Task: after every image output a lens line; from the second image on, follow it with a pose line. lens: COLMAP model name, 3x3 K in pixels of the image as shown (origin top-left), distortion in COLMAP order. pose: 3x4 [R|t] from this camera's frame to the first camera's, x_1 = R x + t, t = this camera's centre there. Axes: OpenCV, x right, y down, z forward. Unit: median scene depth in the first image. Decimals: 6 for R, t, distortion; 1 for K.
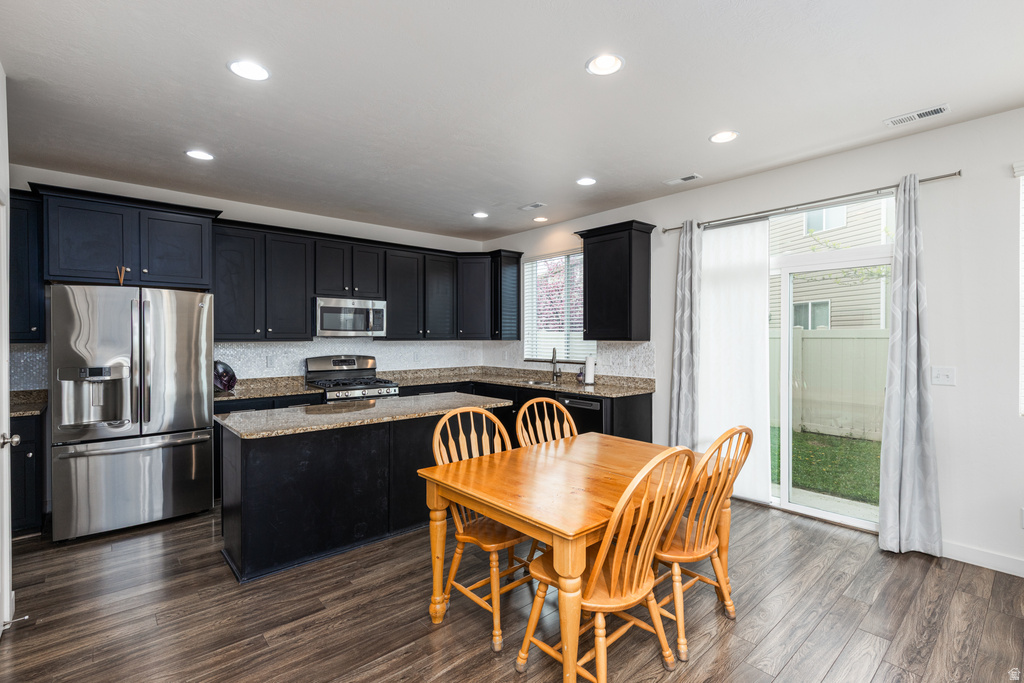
lens RADIAL K [[474.6, 0, 526.1], [0, 474.6, 345.7], [0, 0, 1]] dist [0.008893, 0.000638]
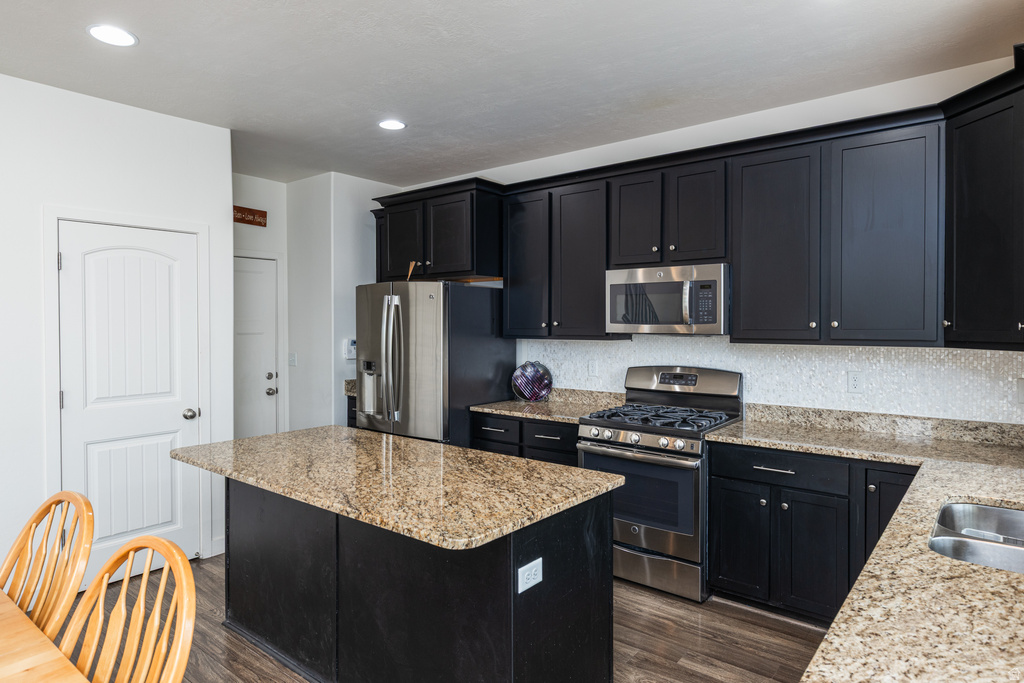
lens RADIAL K [[598.4, 0, 516.5], [0, 598.4, 335.0], [0, 0, 1]] dist [0.005261, -0.001164]
pose [[0.147808, 0.022168, -0.988768, 0.334798], [-0.018496, 0.999636, 0.019647, -0.032112], [0.988843, 0.015384, 0.148165, 0.808498]]
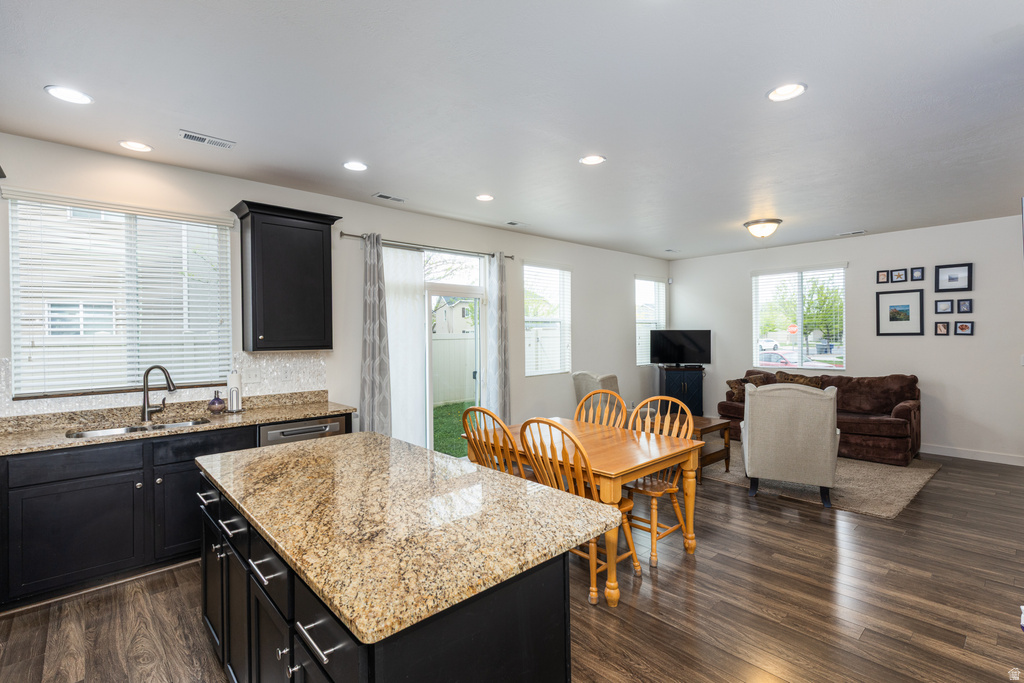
lens RADIAL K [[474.6, 0, 511.1], [0, 474.6, 335.8], [0, 0, 1]] dist [0.008893, 0.000638]
pose [[0.009962, 0.000334, 0.999950, -0.647829], [0.027625, 0.999618, -0.000609, -0.025270], [-0.999569, 0.027629, 0.009949, 0.629462]]
